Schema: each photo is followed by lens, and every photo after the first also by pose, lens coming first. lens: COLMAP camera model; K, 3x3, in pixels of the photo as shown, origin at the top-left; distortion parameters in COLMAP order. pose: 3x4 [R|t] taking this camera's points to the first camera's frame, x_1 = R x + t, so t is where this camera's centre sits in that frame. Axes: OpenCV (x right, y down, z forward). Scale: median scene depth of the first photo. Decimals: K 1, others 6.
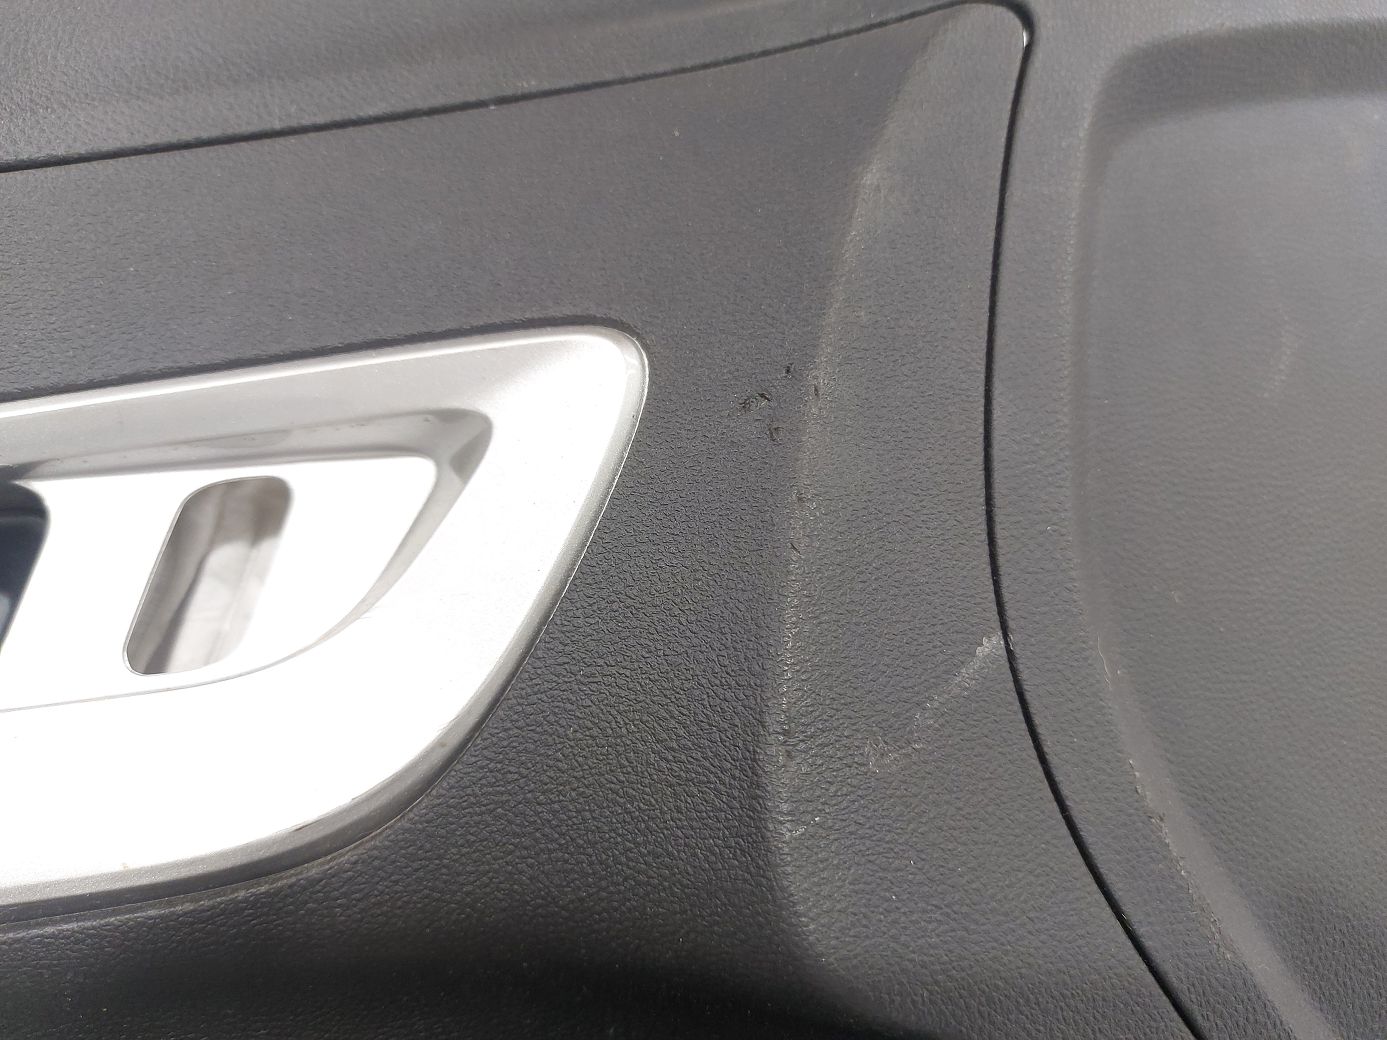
lens RADIAL K [[965.9, 0, 693.5], [0, 965.9, 520.0], [0, 0, 1]] dist [0.030402, -0.003483]
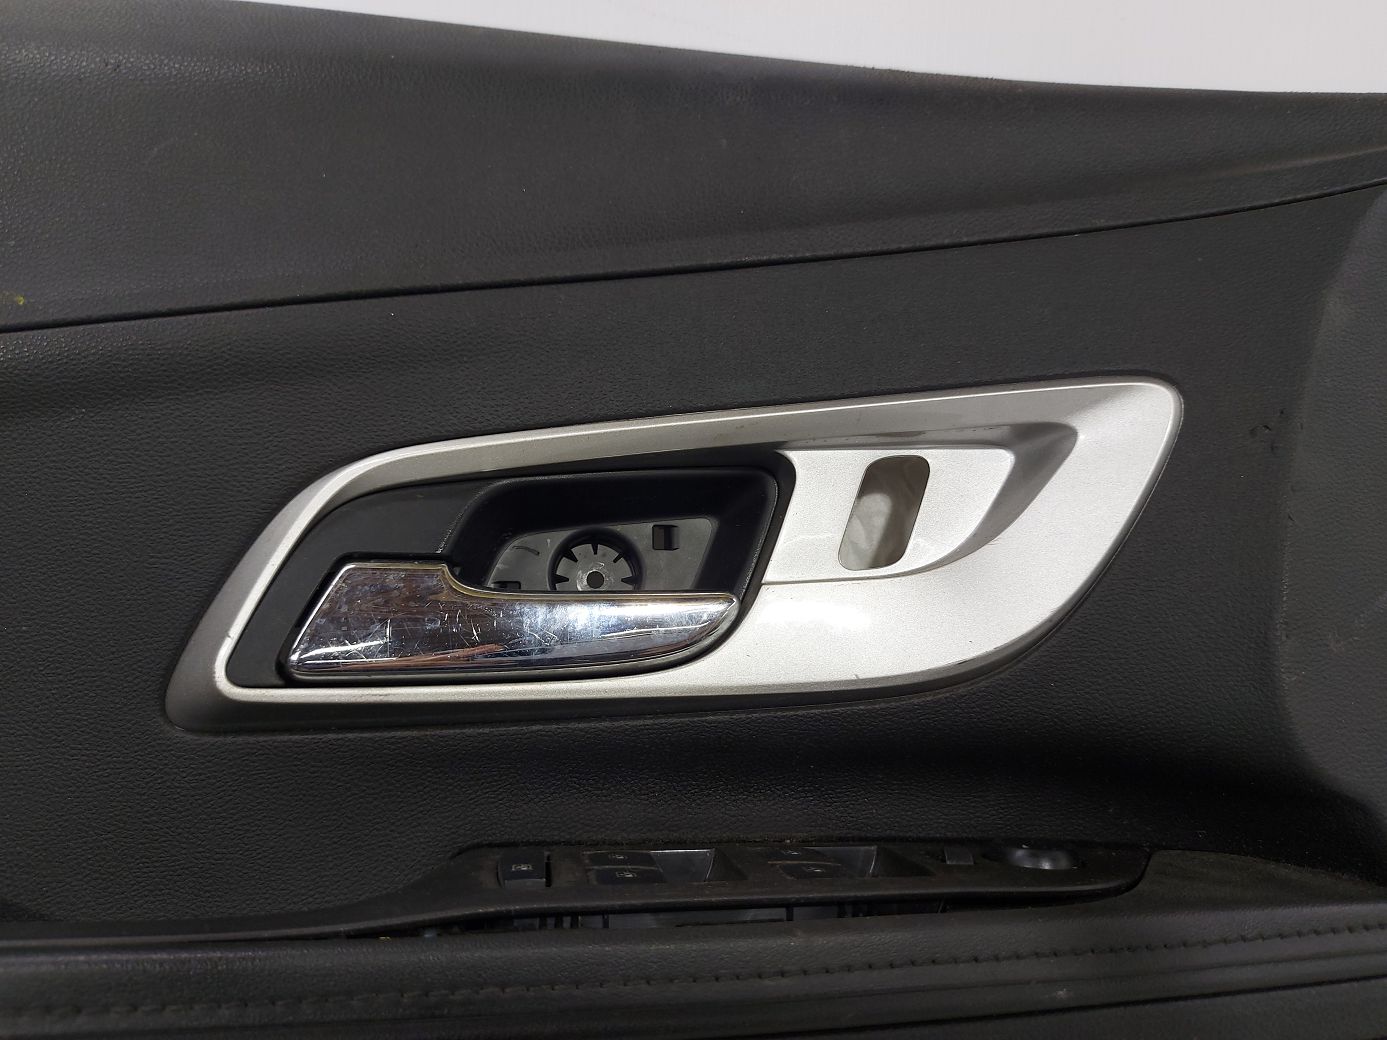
lens RADIAL K [[970.1, 0, 693.5], [0, 970.1, 520.0], [0, 0, 1]] dist [0.000249, -0.002818]
pose [[0.995595, 0.063001, -0.069441, -0.763905], [-0.061116, 0.997711, 0.028948, 0.042755], [0.071106, -0.024577, 0.997166, -0.725676]]
